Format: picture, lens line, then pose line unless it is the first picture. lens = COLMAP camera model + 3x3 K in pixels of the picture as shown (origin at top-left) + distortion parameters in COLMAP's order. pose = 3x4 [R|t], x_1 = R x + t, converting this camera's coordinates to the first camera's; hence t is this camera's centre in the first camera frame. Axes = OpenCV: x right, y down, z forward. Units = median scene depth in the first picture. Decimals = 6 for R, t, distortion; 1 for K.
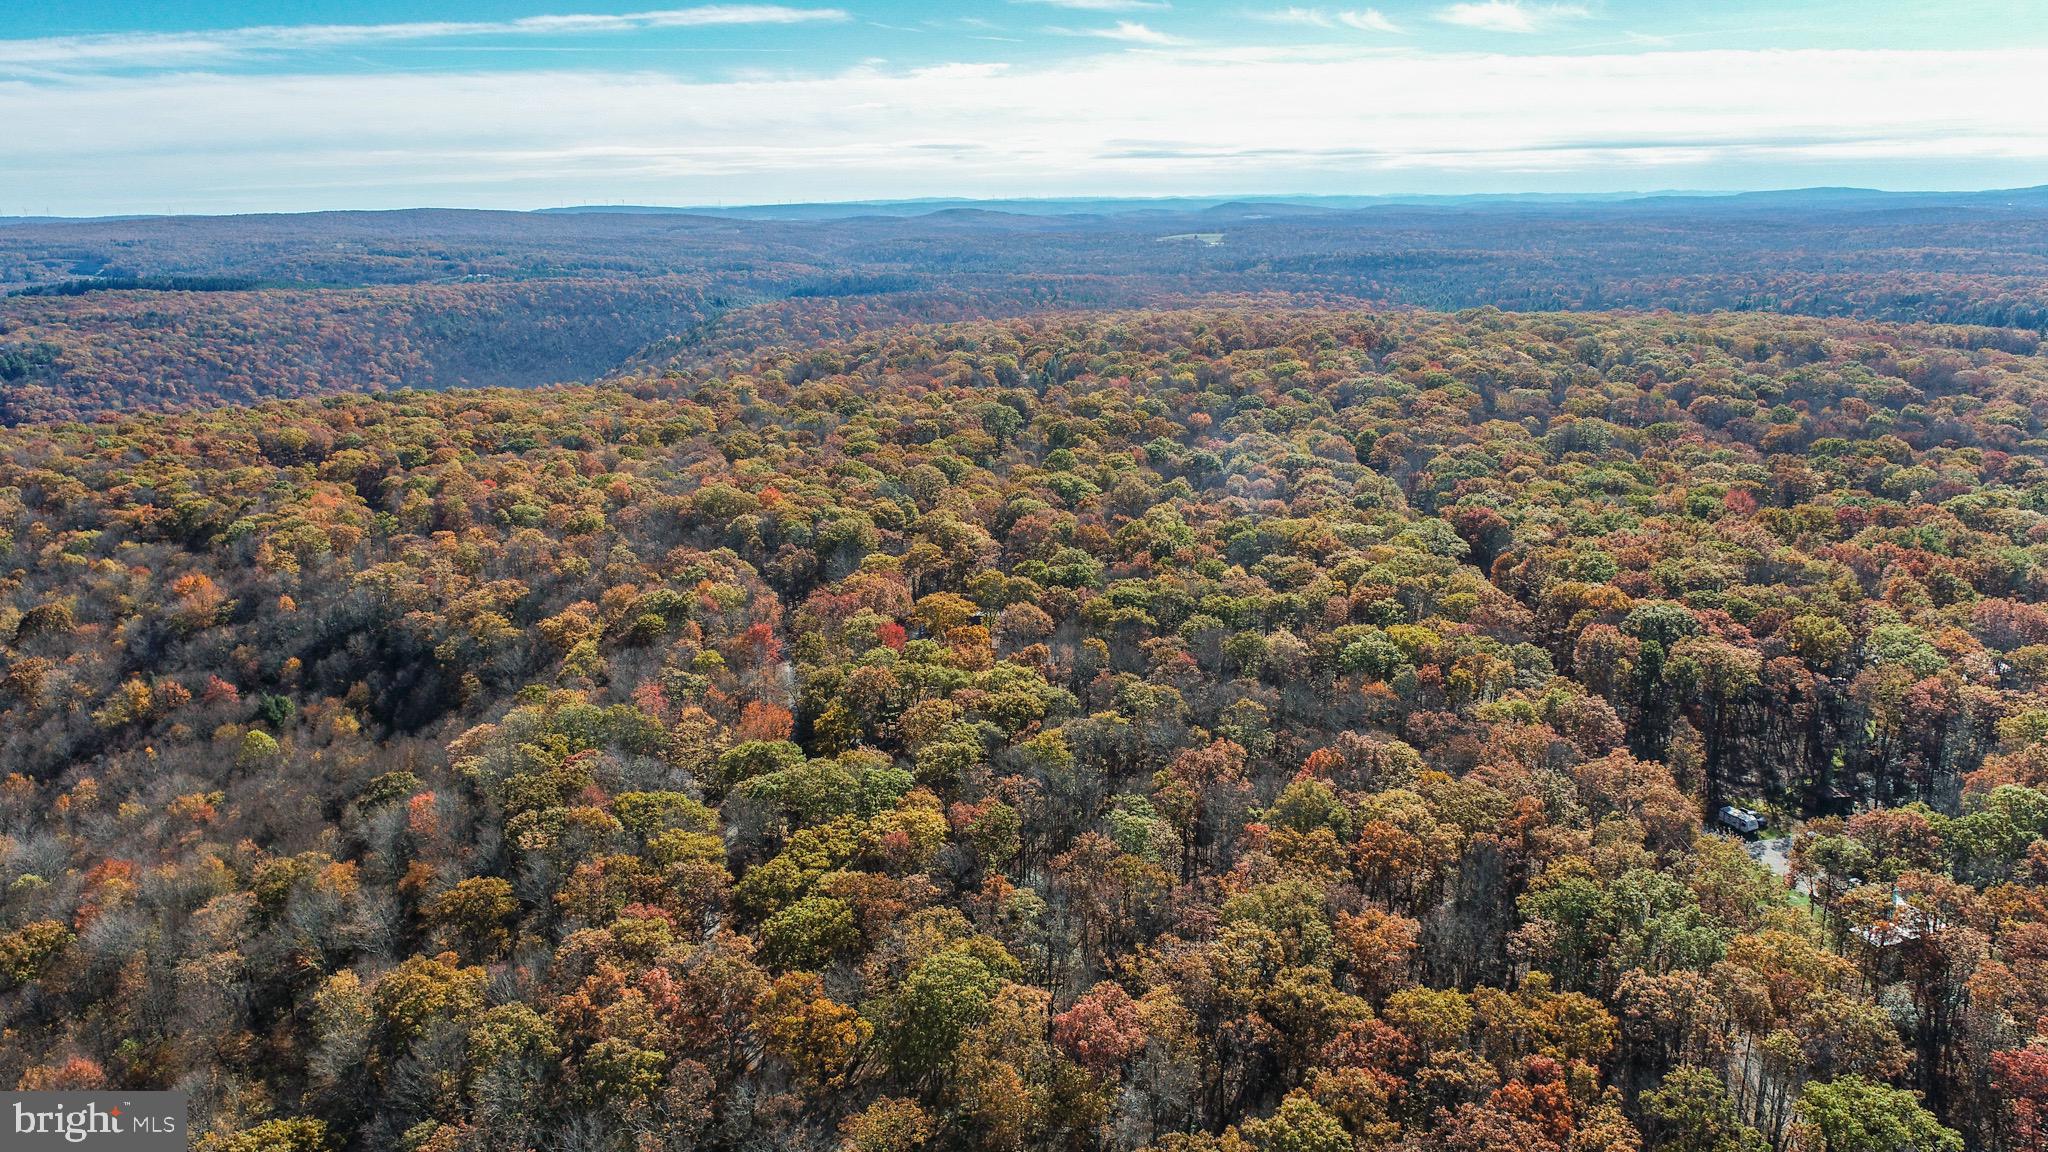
lens RADIAL K [[1386.4, 0, 1020.4], [0, 1386.4, 572.7], [0, 0, 1]] dist [-0.017983, 0.009550]
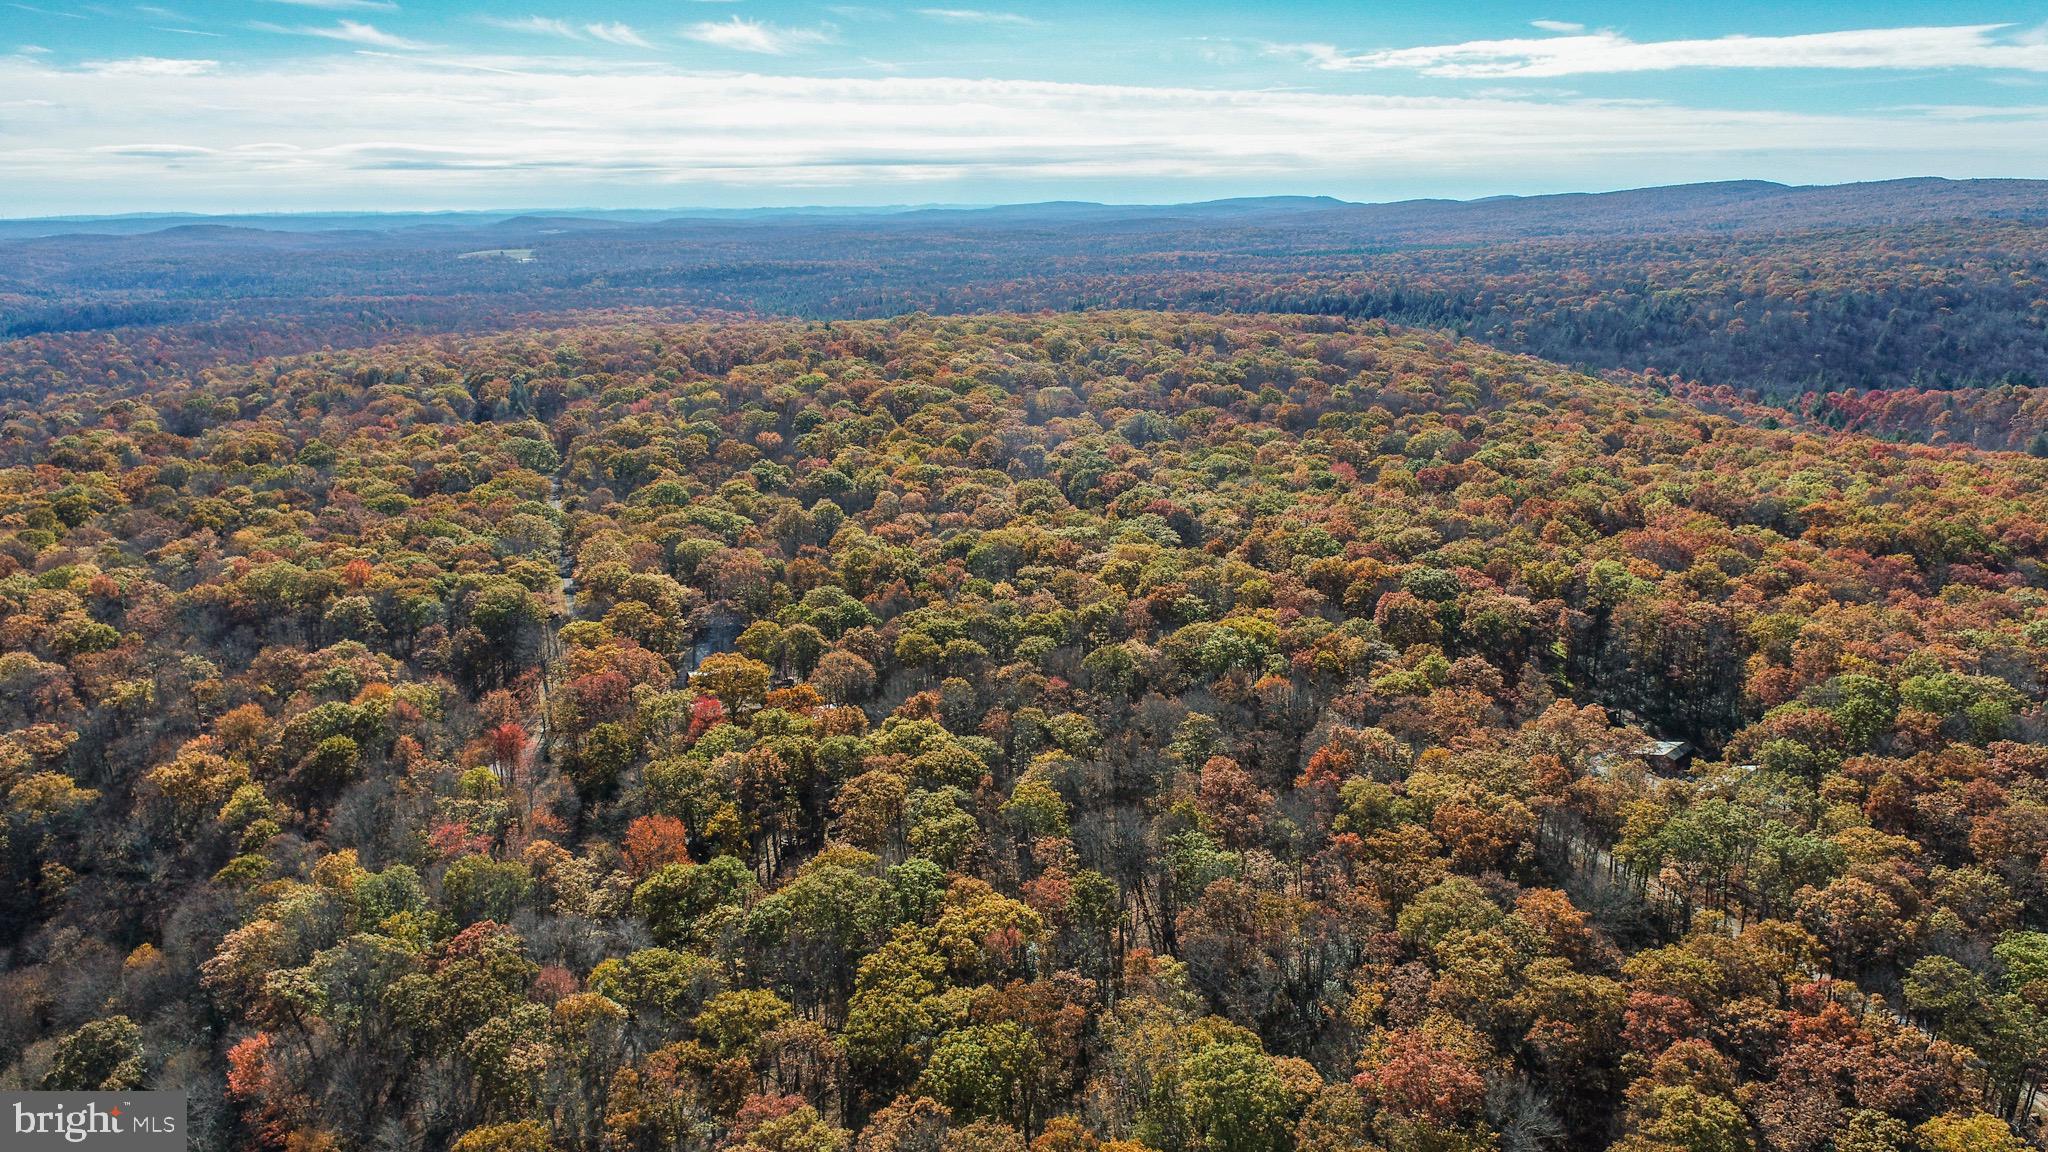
lens RADIAL K [[1386.4, 0, 1017.4], [0, 1386.4, 579.0], [0, 0, 1]] dist [-0.017983, 0.009550]
pose [[0.880854, -0.120727, 0.457734, -0.204632], [0.123125, 0.992083, 0.024720, -0.022125], [-0.457095, 0.034584, 0.888745, 0.102034]]
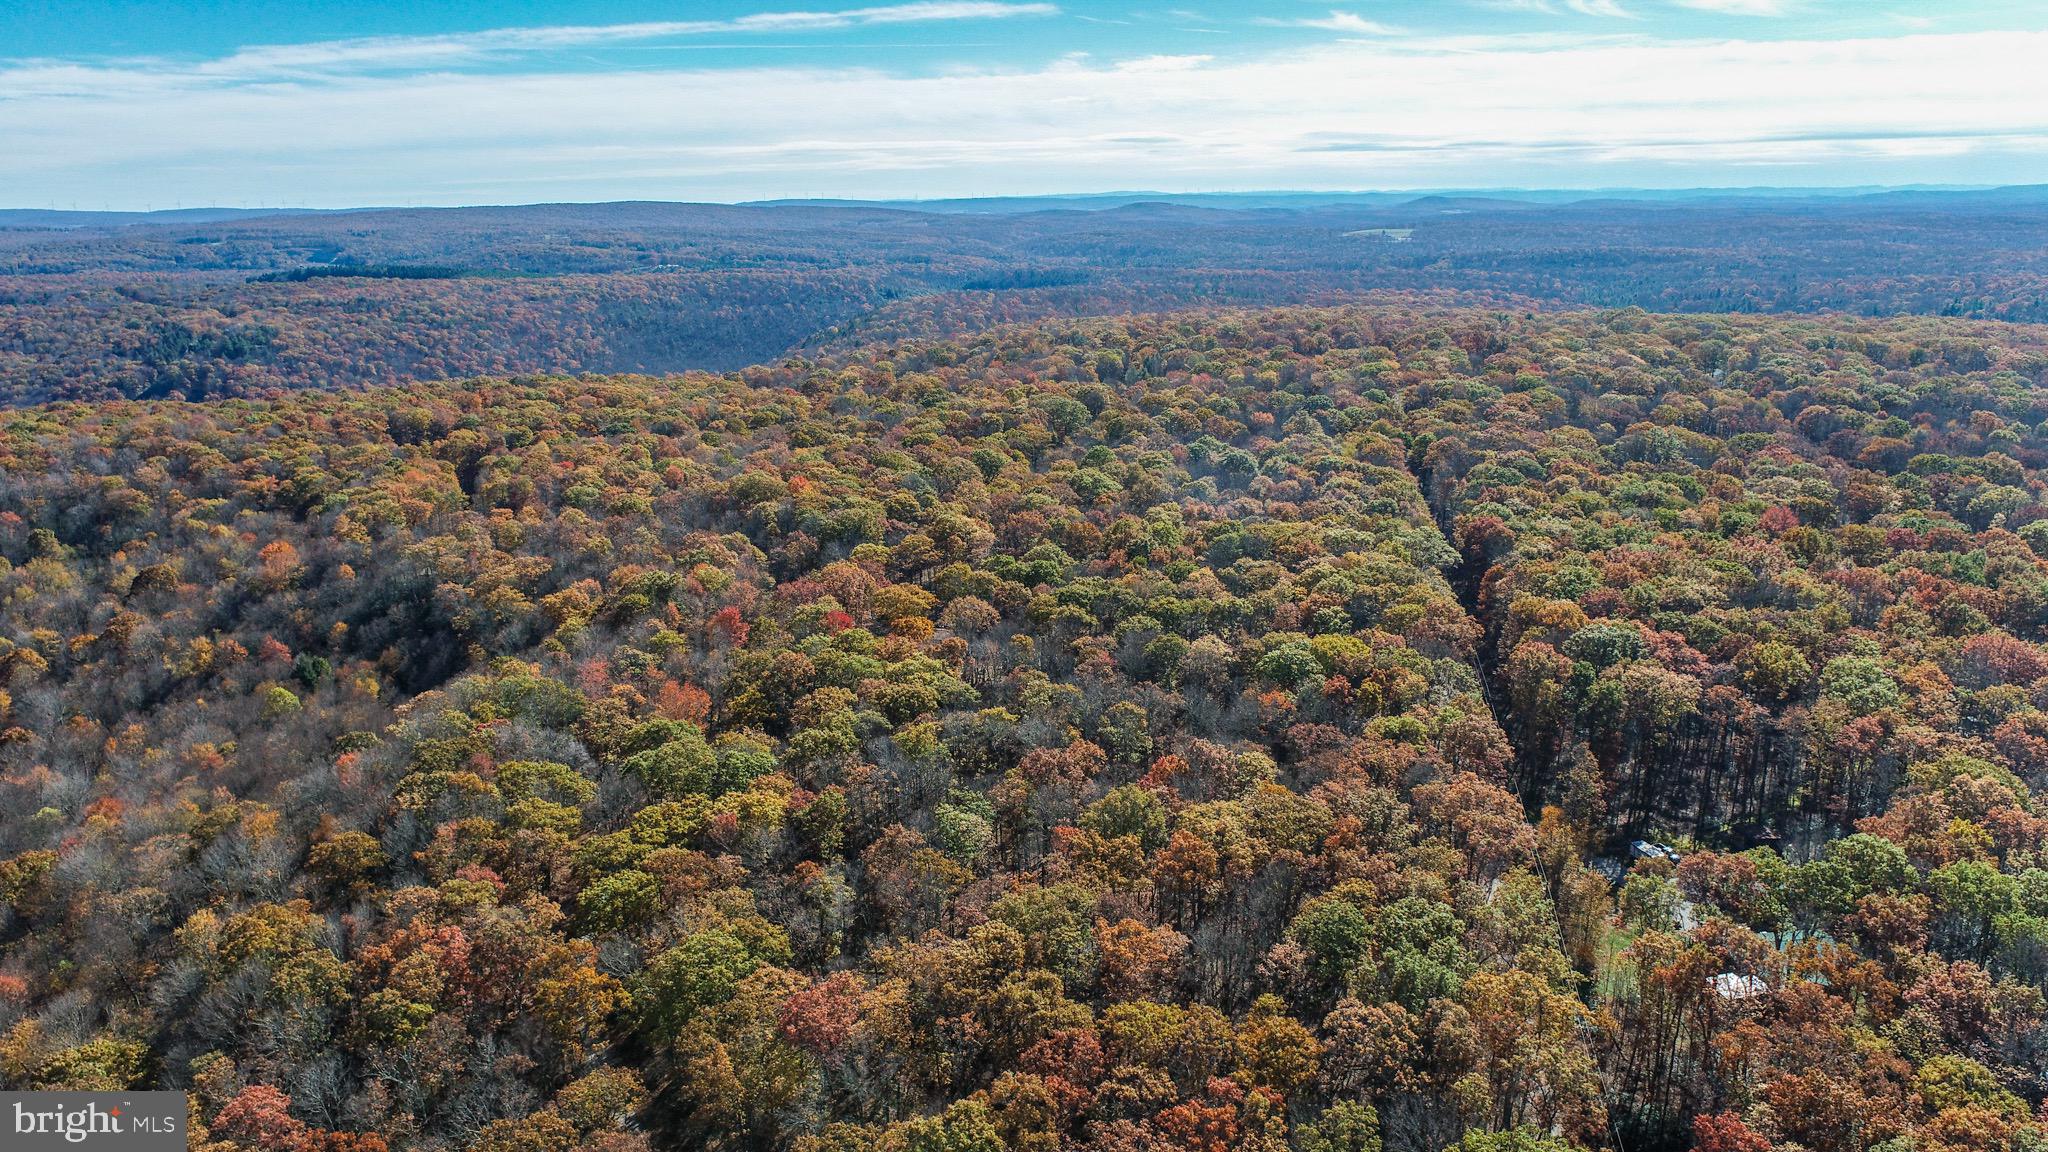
lens RADIAL K [[1386.4, 0, 1021.8], [0, 1386.4, 578.1], [0, 0, 1]] dist [-0.017983, 0.009550]
pose [[0.990530, 0.037090, -0.132190, 0.116670], [-0.036045, 0.999297, 0.010288, -0.002322], [0.132479, -0.005426, 0.991171, 0.006470]]
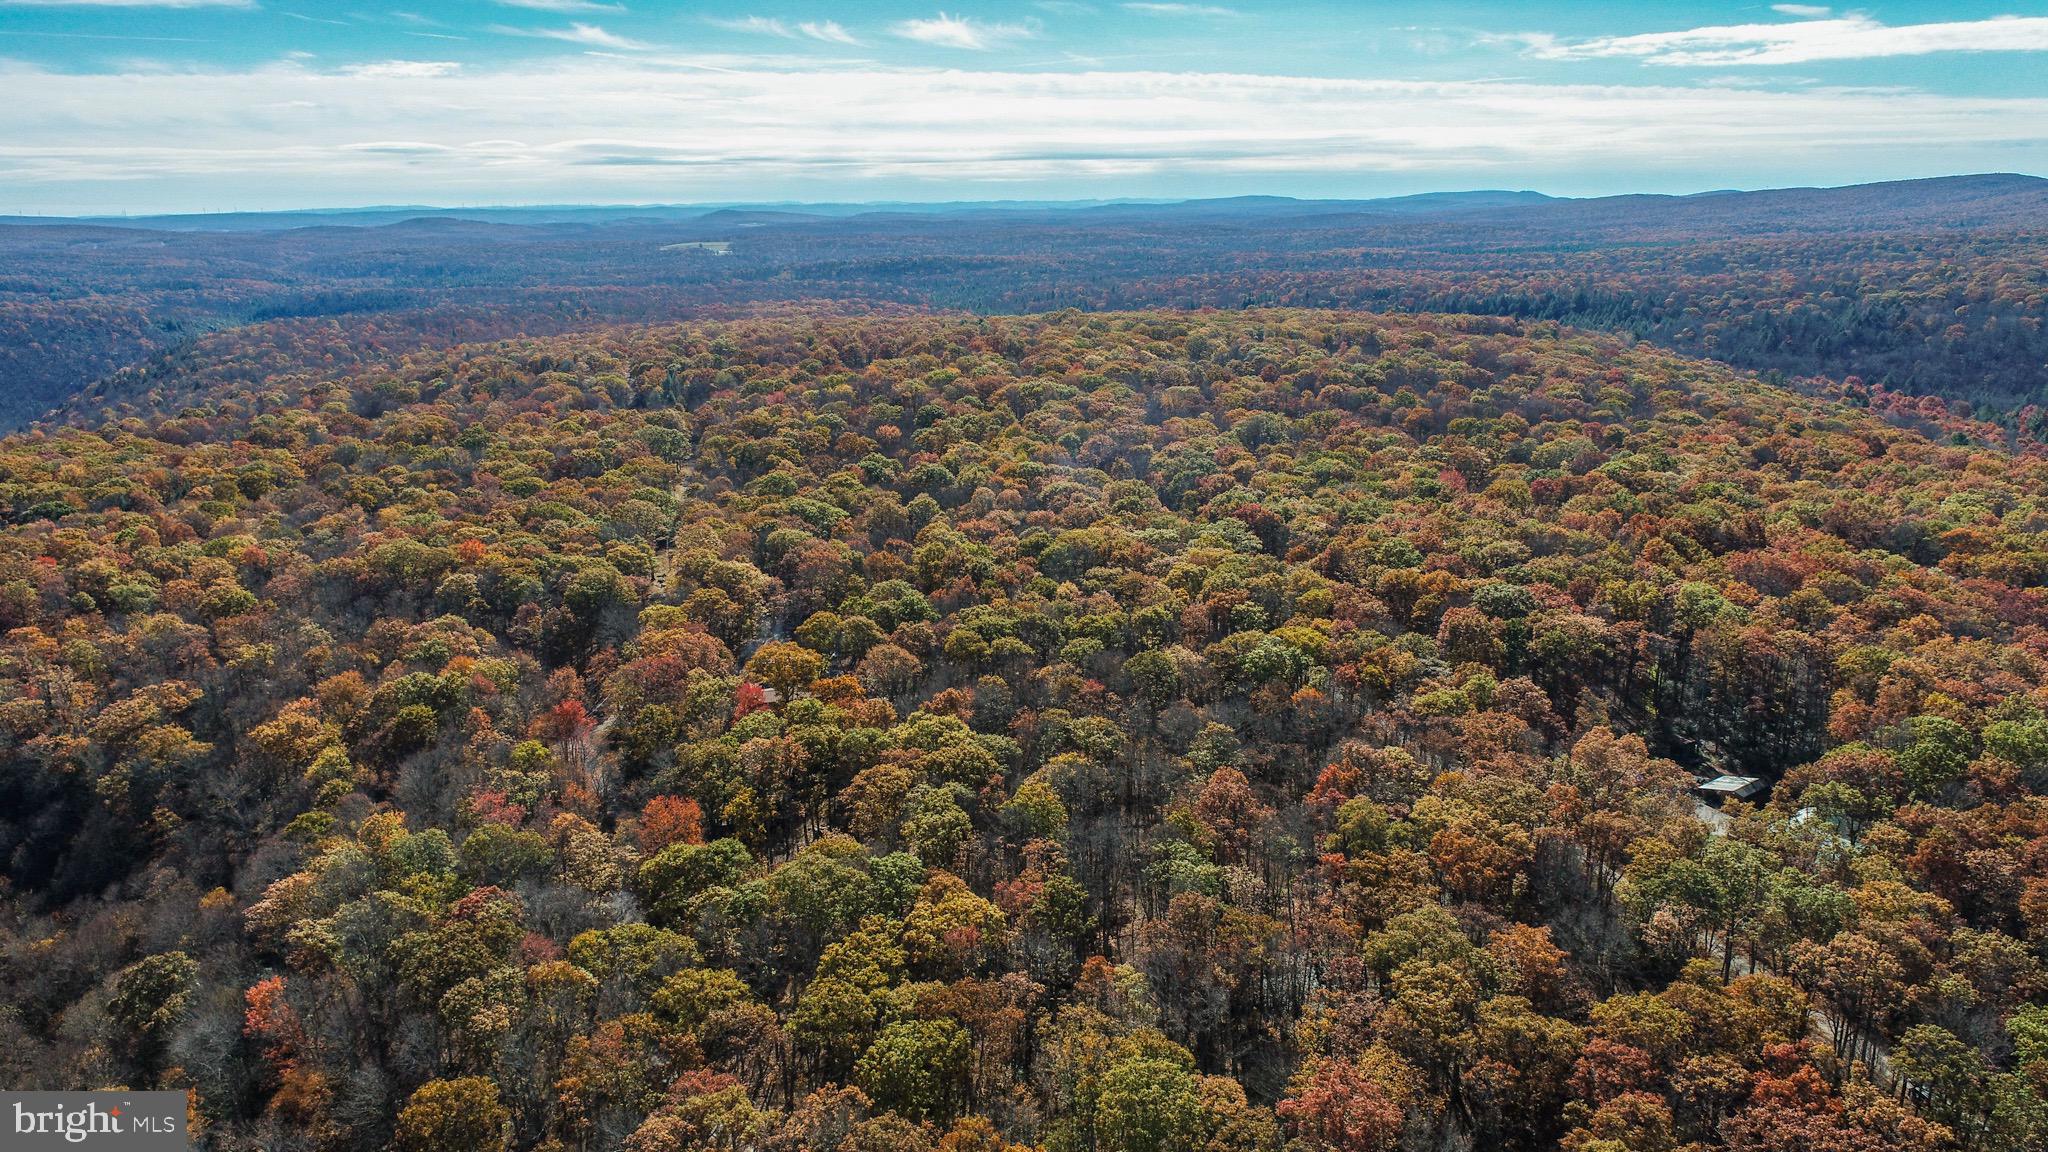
lens RADIAL K [[1386.4, 0, 1018.6], [0, 1386.4, 572.7], [0, 0, 1]] dist [-0.017983, 0.009550]
pose [[0.936435, -0.088569, 0.339477, -0.151206], [0.090343, 0.995854, 0.010610, -0.018586], [-0.339009, 0.020734, 0.940555, 0.074740]]
